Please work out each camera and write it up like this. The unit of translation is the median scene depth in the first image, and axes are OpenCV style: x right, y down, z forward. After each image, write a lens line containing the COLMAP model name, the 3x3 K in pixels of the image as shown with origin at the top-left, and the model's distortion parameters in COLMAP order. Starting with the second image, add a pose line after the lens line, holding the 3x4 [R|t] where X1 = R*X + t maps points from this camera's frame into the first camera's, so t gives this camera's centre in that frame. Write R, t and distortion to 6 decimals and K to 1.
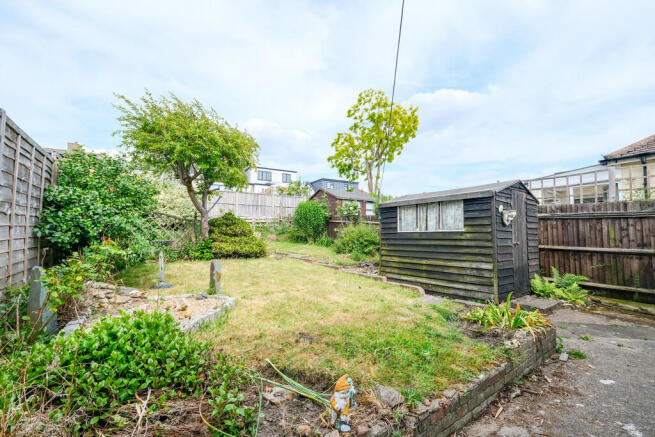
lens RADIAL K [[280.0, 0, 329.9], [0, 280.0, 217.3], [0, 0, 1]] dist [-0.001168, 0.000158]
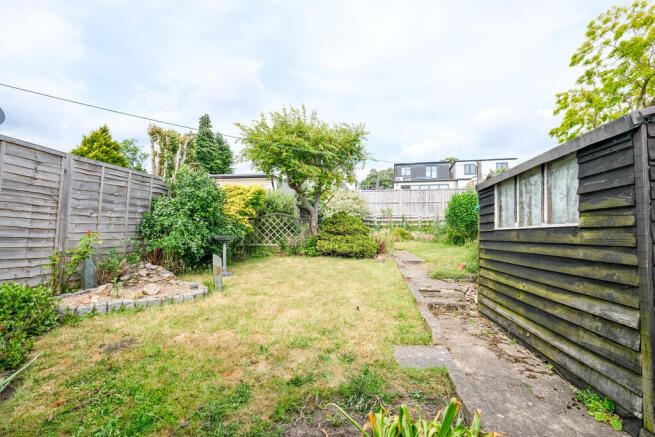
lens RADIAL K [[280.0, 0, 329.9], [0, 280.0, 217.3], [0, 0, 1]] dist [-0.001168, 0.000158]
pose [[0.717660, -0.033061, -0.695609, 0.406468], [0.031428, 0.999392, -0.015075, 0.025582], [0.695685, -0.011043, 0.718263, 0.341518]]
